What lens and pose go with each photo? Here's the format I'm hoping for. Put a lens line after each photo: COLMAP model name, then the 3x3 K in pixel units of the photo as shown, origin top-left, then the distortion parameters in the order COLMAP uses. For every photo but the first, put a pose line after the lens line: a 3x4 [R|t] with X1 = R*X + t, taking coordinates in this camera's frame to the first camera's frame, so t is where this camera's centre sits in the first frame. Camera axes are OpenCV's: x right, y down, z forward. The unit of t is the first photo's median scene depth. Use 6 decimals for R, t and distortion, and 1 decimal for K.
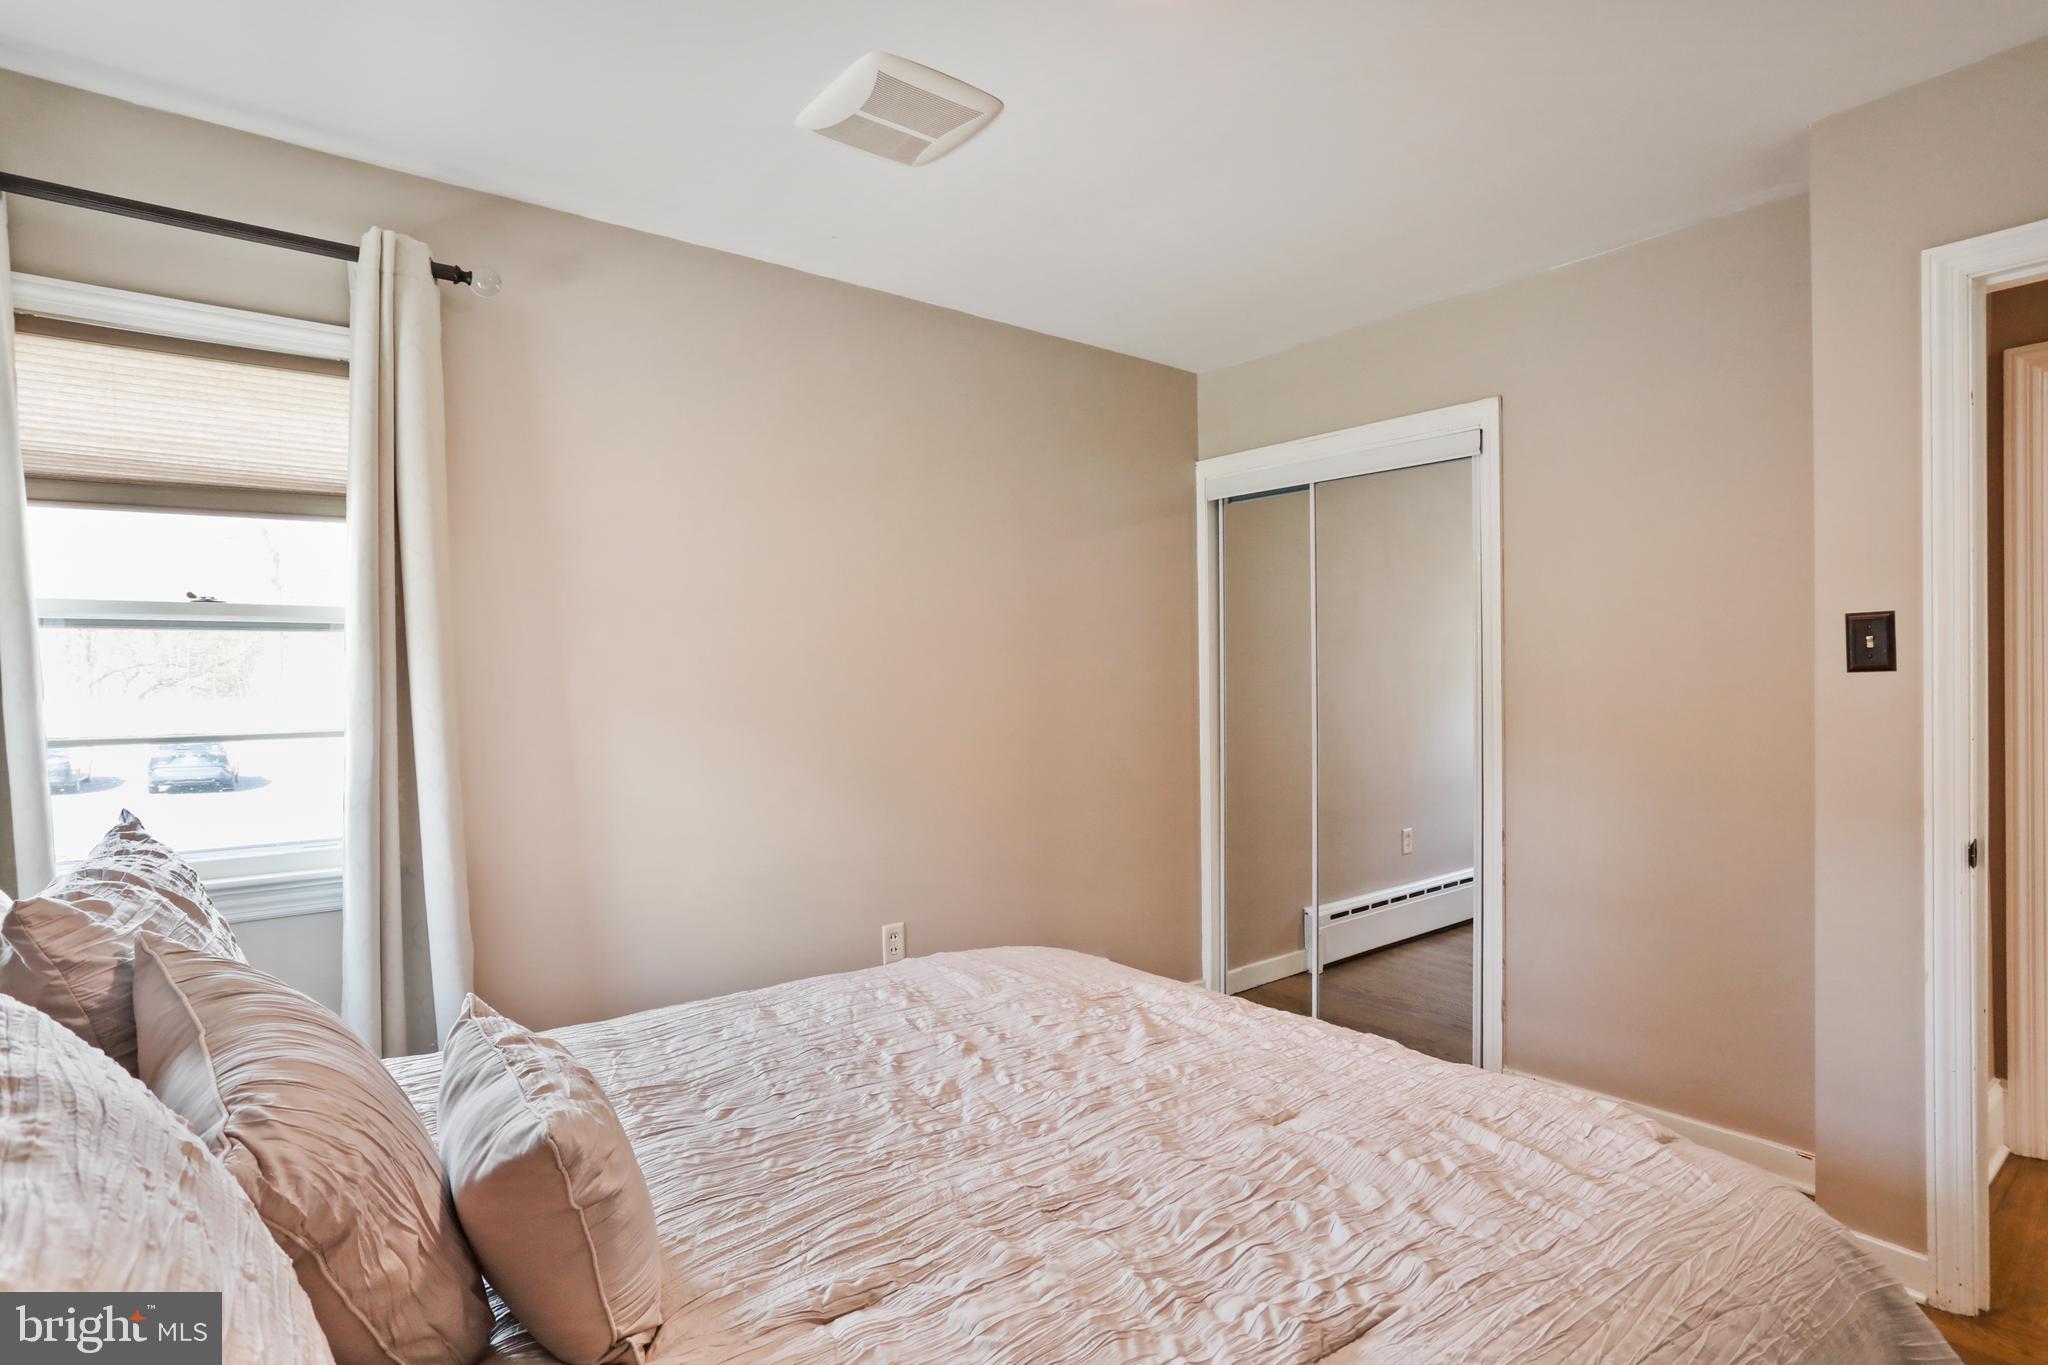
lens RADIAL K [[1034.5, 0, 1024.0], [0, 1034.5, 682.5], [0, 0, 1]] dist [-0.061414, 0.036271]
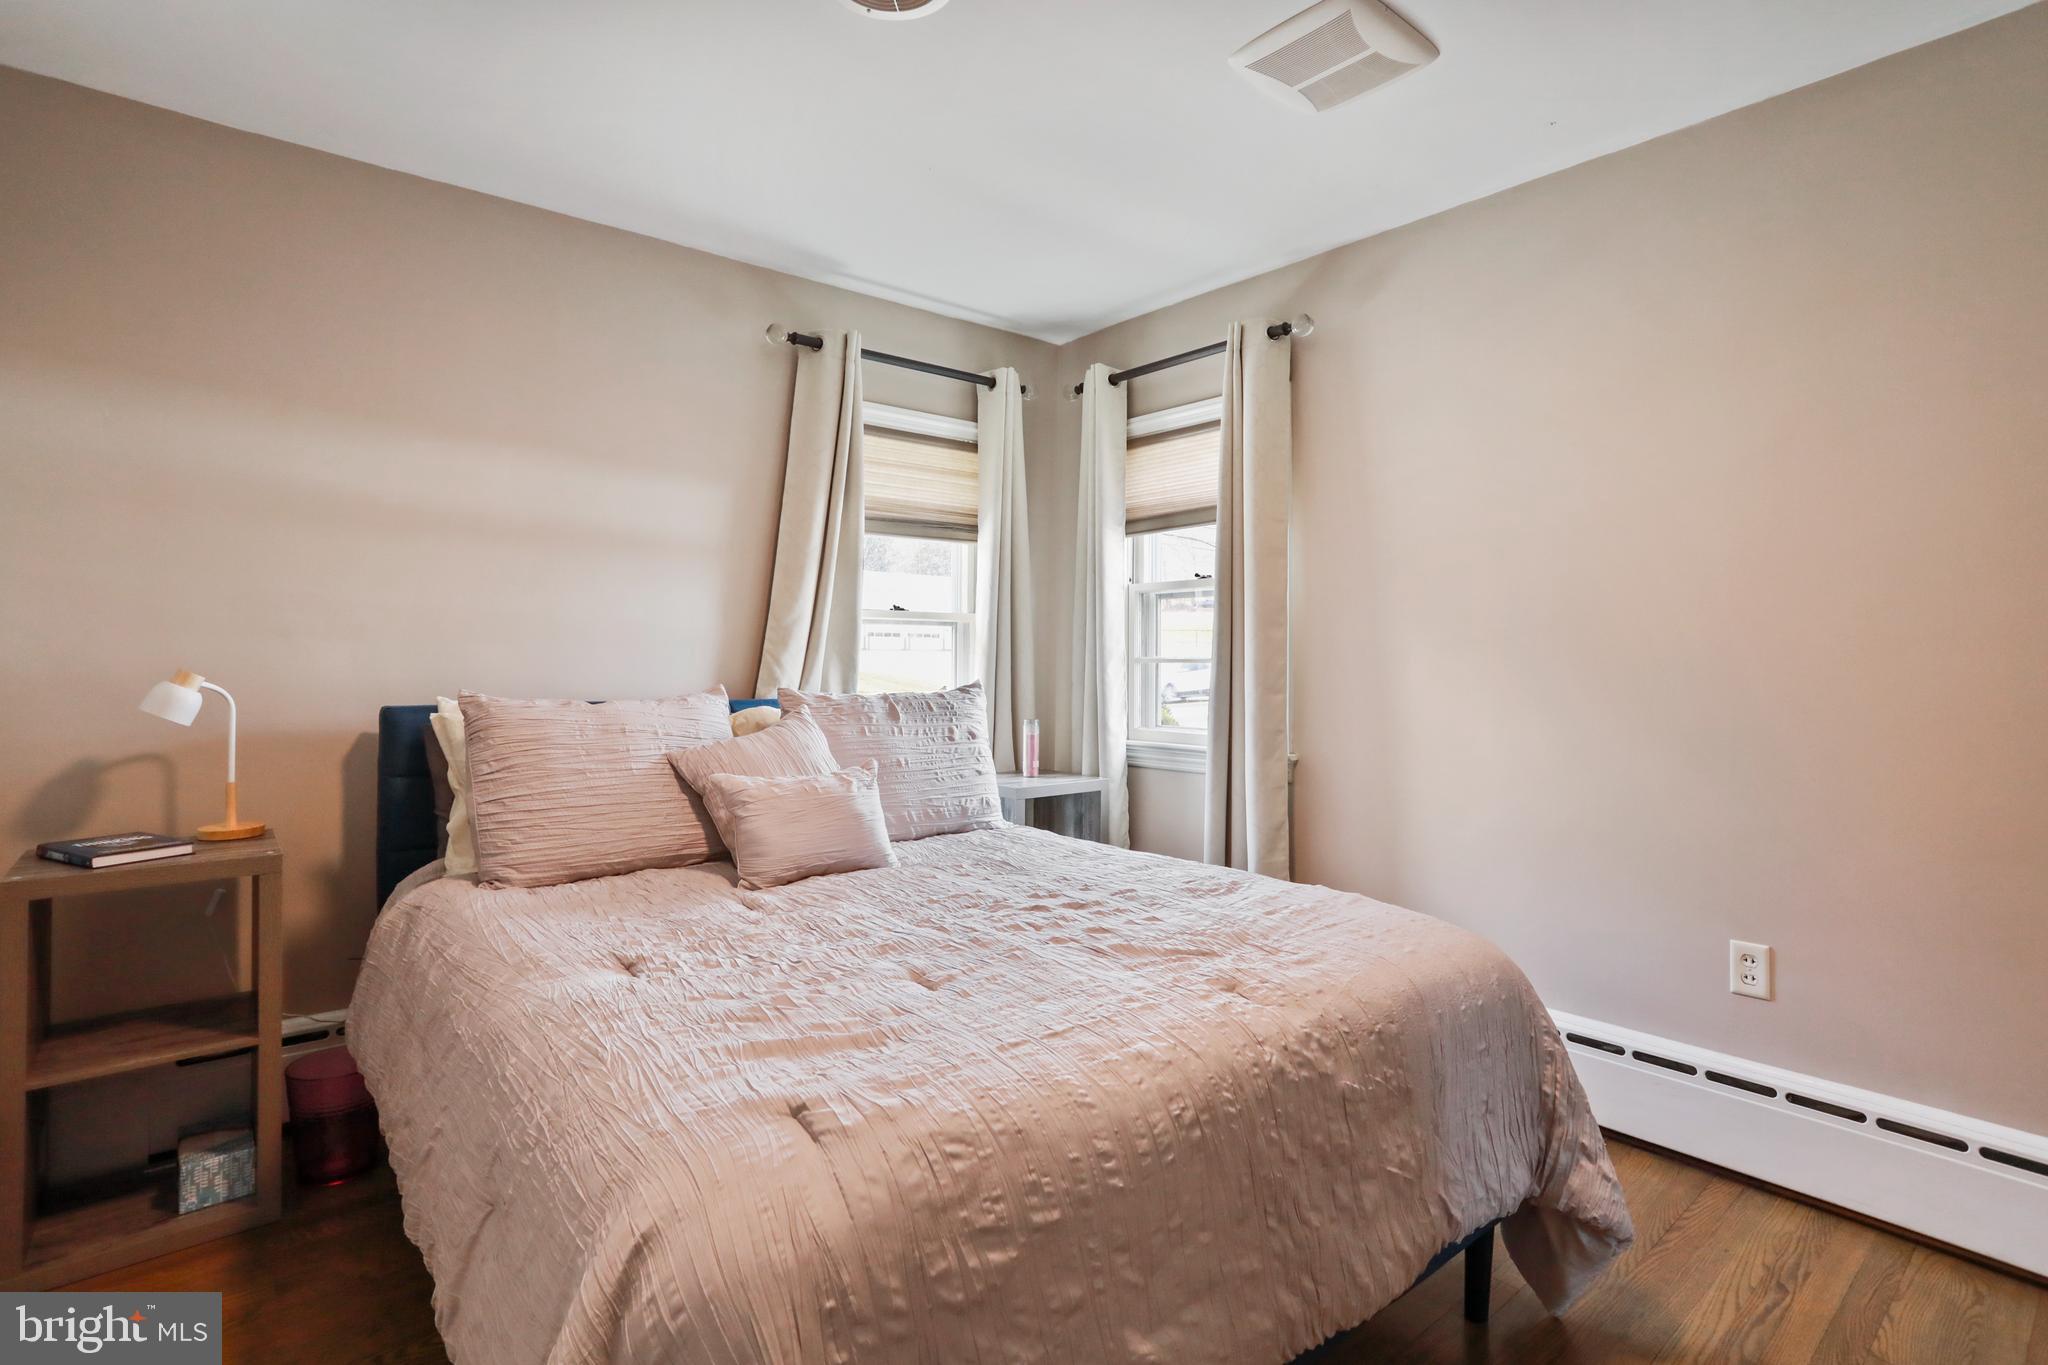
lens RADIAL K [[1000.6, 0, 1023.9], [0, 1000.6, 644.1], [0, 0, 1]] dist [-0.064928, 0.036553]
pose [[0.020527, -0.006496, -0.999768, 0.844668], [-0.005525, 0.999963, -0.006611, 0.037953], [0.999774, 0.005660, 0.020490, 0.678789]]
